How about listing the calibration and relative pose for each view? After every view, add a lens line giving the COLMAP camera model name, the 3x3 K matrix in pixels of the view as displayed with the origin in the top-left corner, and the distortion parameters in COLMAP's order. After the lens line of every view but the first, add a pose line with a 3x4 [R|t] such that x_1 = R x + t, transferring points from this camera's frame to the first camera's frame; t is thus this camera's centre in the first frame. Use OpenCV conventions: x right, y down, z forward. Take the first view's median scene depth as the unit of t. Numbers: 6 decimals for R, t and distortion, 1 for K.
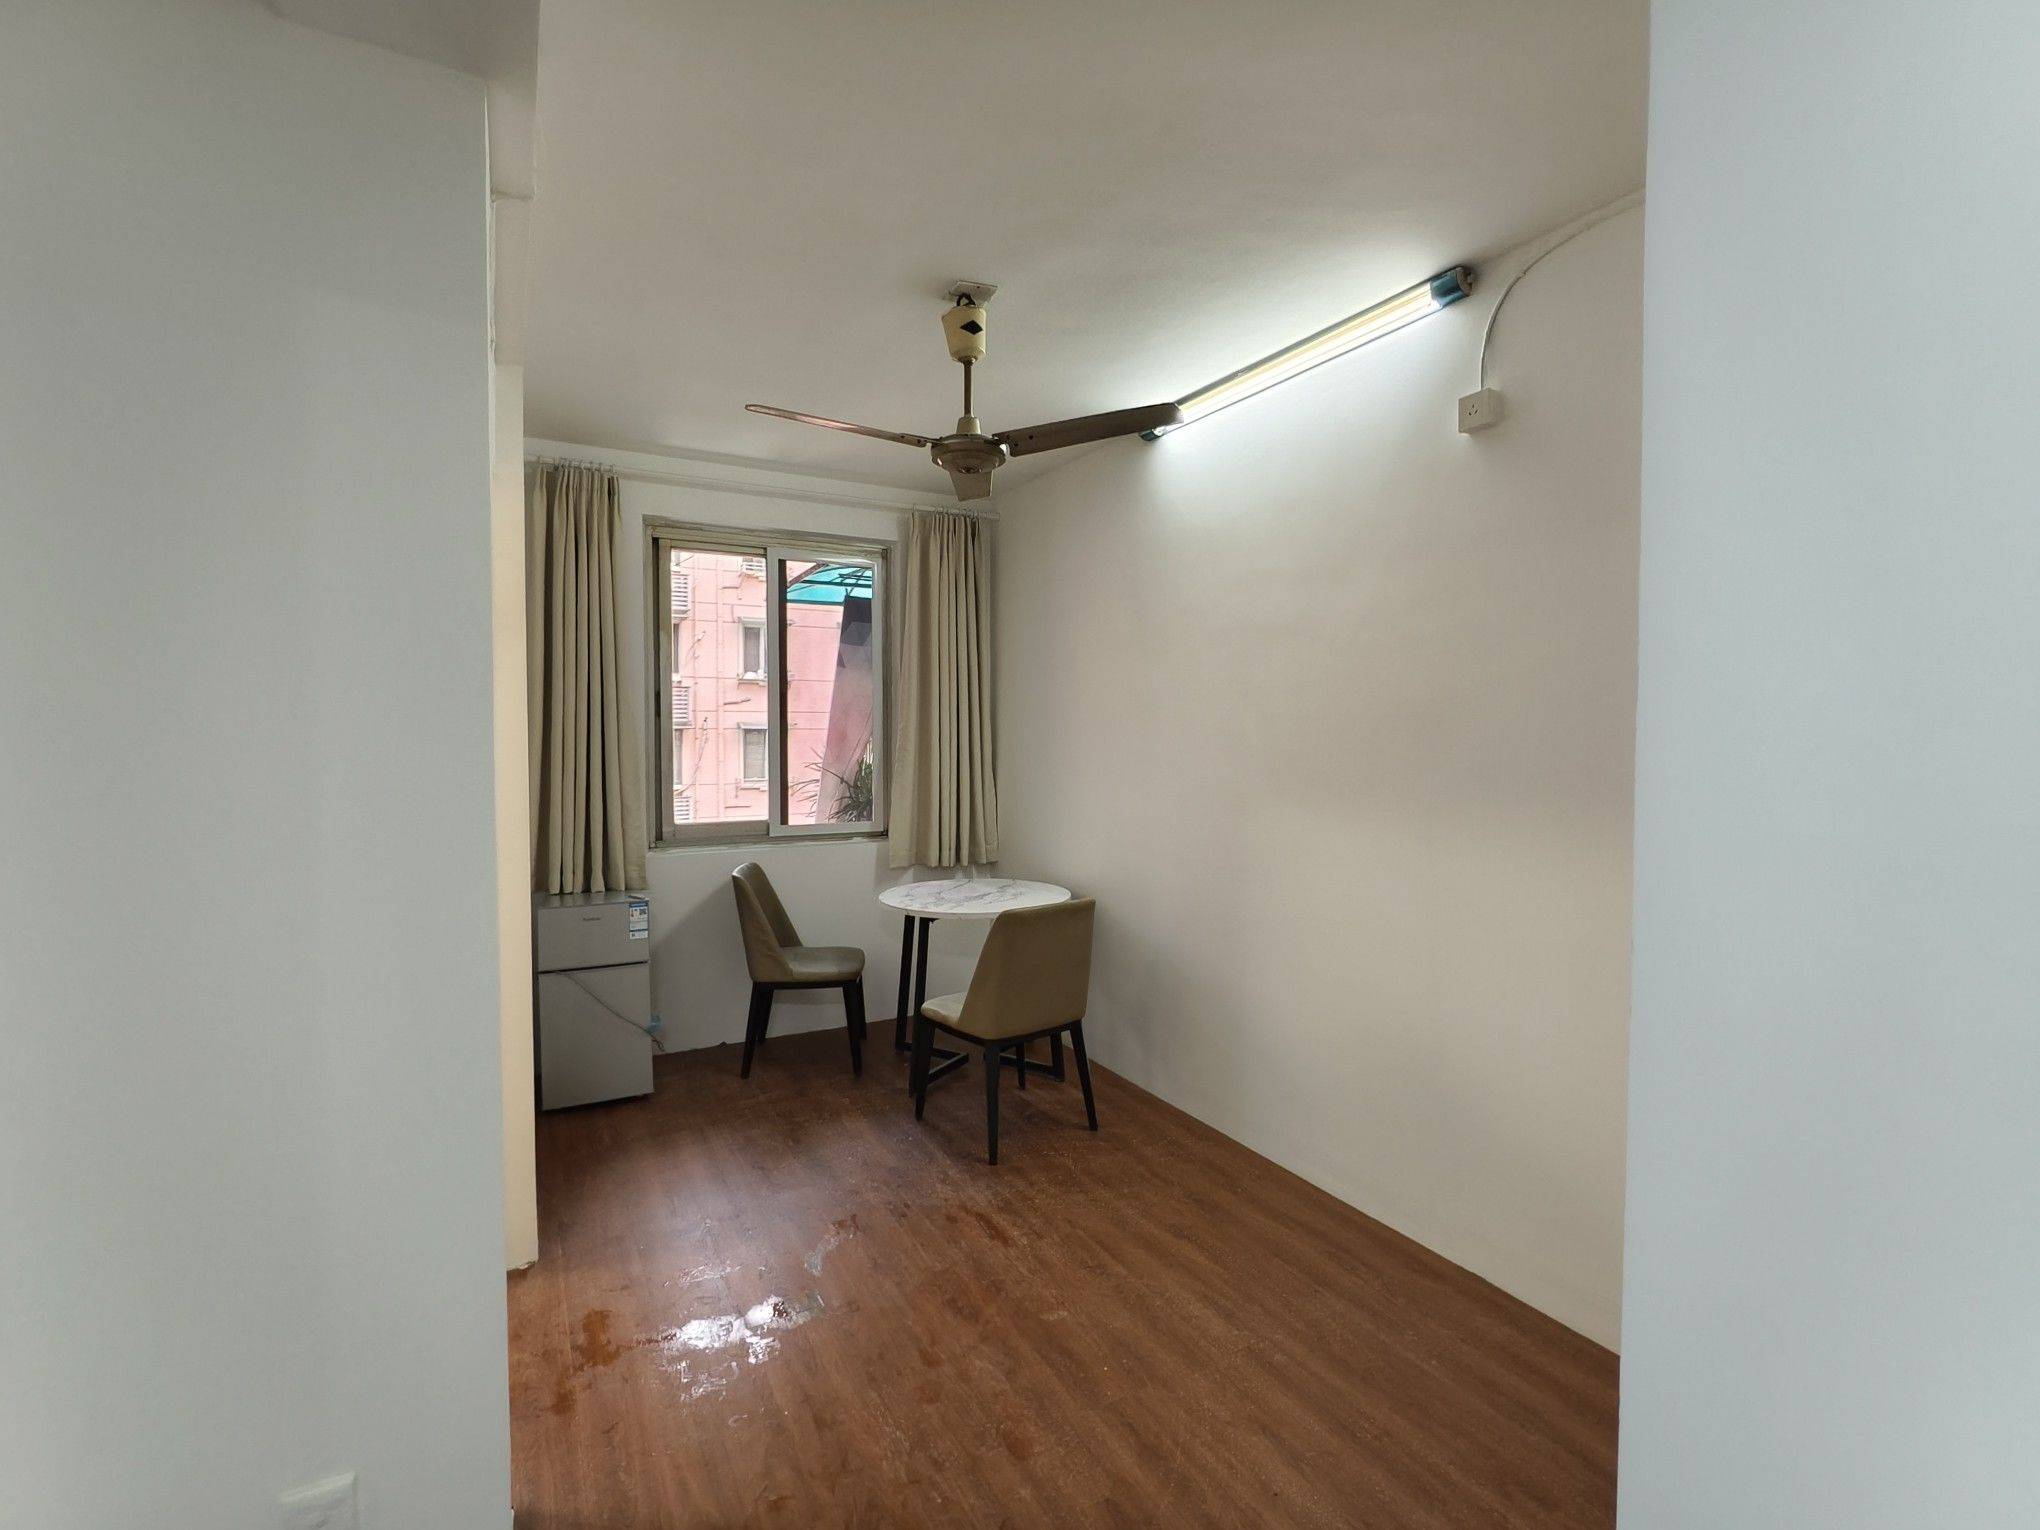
lens RADIAL K [[926.0, 0, 1020.0], [0, 926.0, 765.0], [0, 0, 1]] dist [-0.000616, -0.000304]
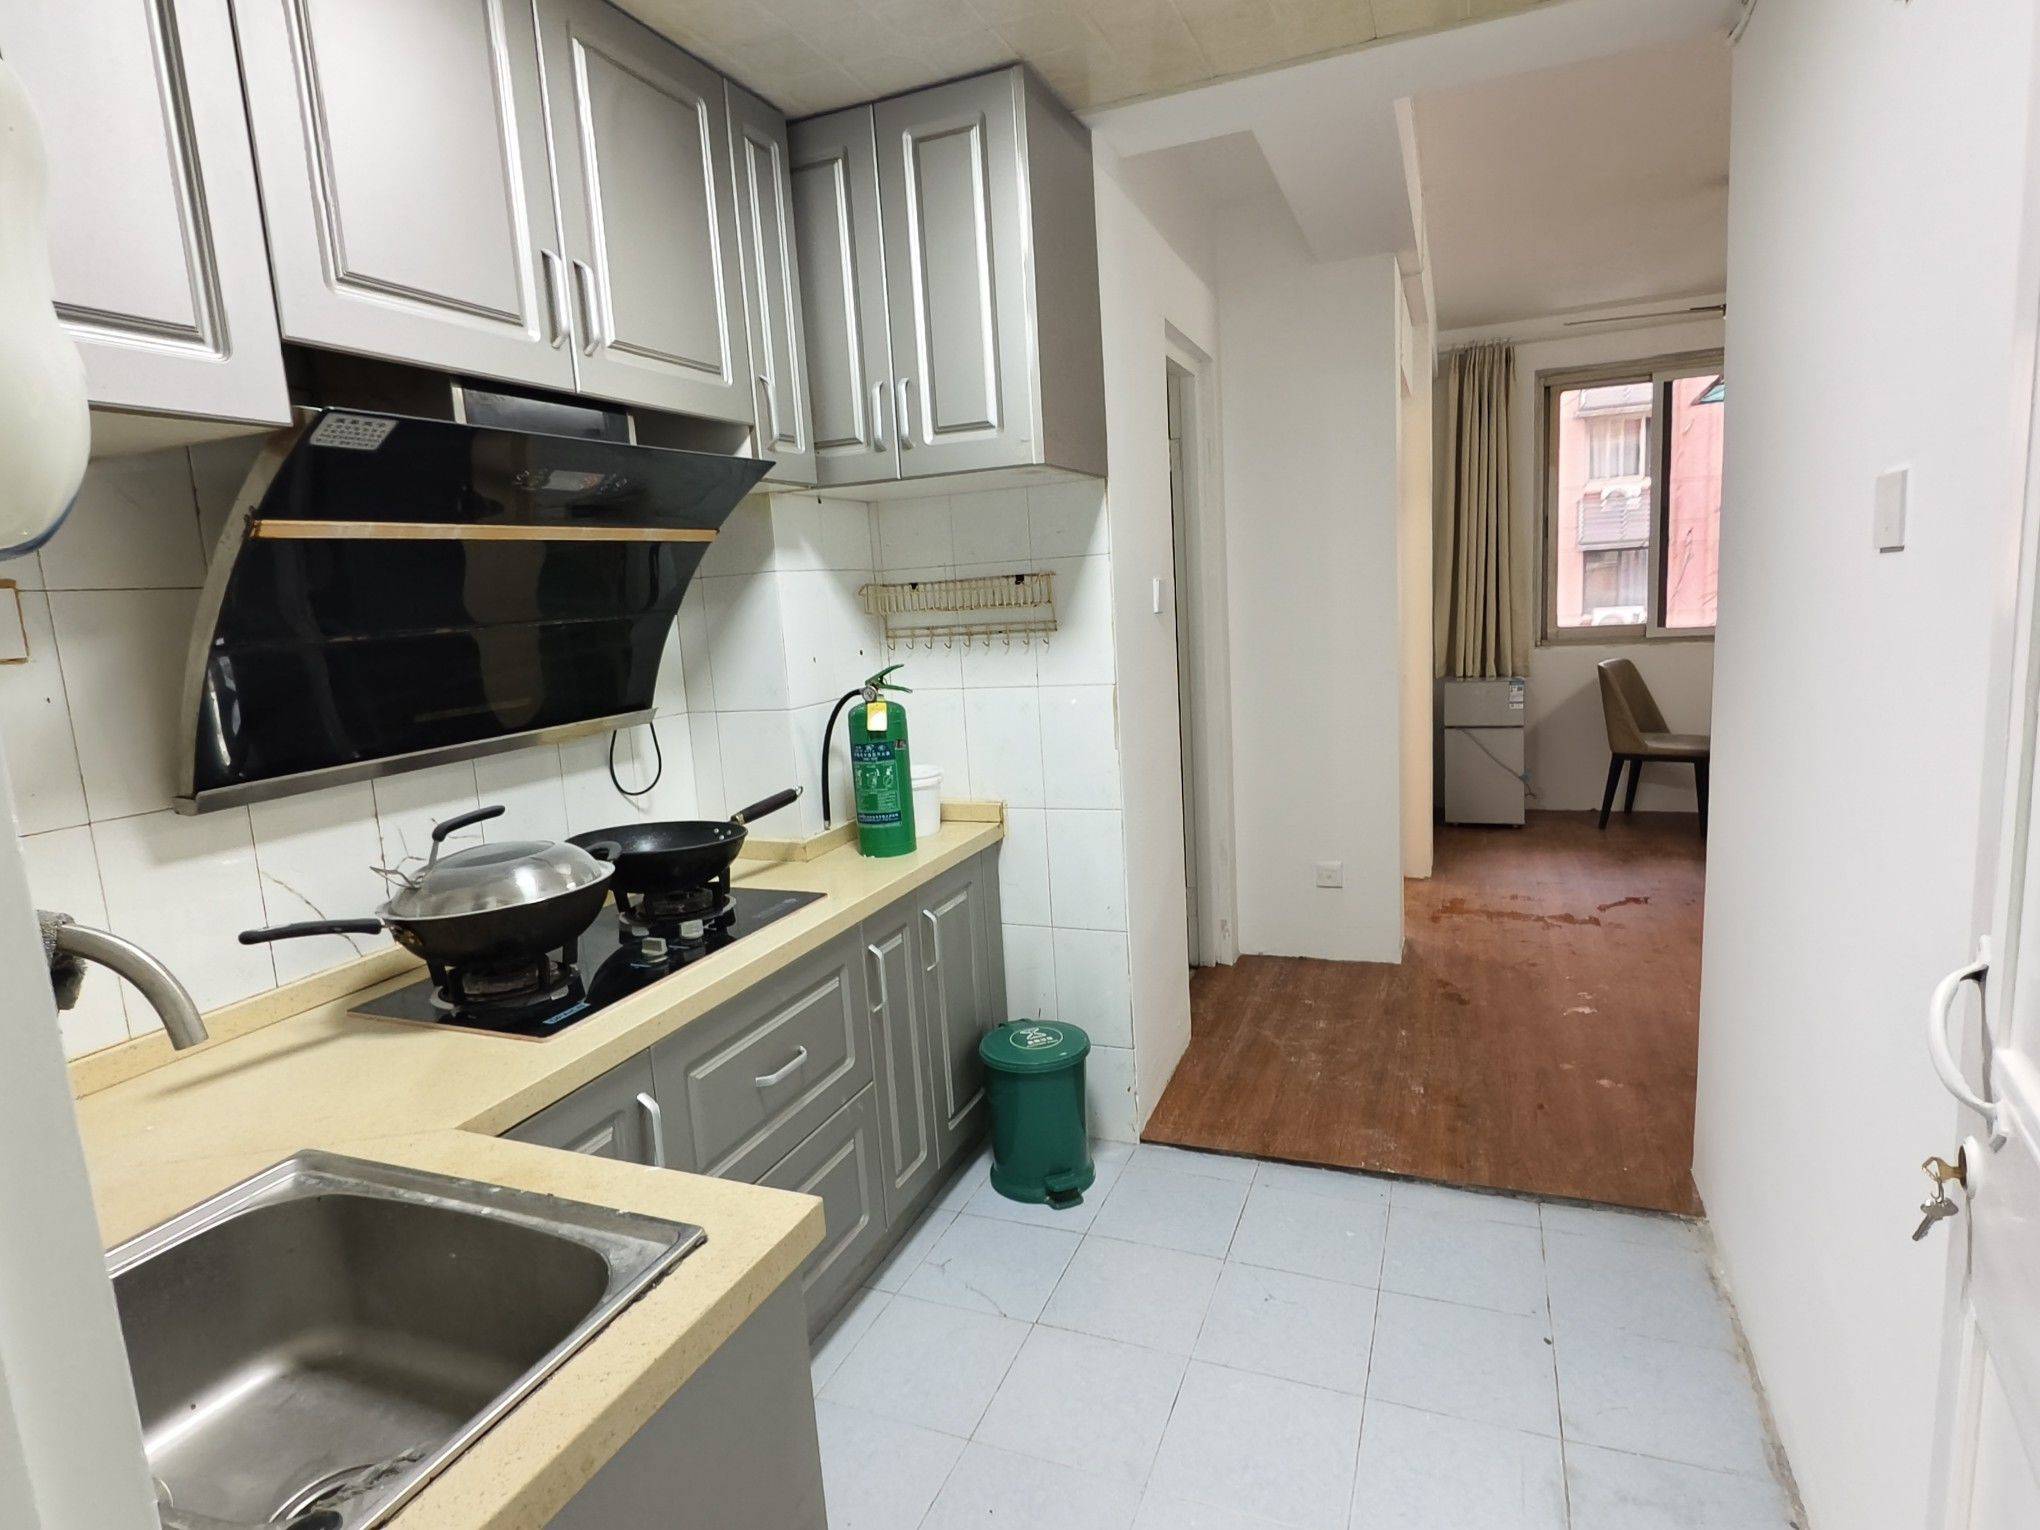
lens RADIAL K [[1092.3, 0, 1020.0], [0, 1092.3, 765.0], [0, 0, 1]] dist [-0.000833, -0.000084]
pose [[0.624230, 0.076641, -0.777472, 0.333515], [0.037871, 0.991038, 0.128100, 0.035366], [0.780322, -0.109408, 0.615733, -0.480819]]
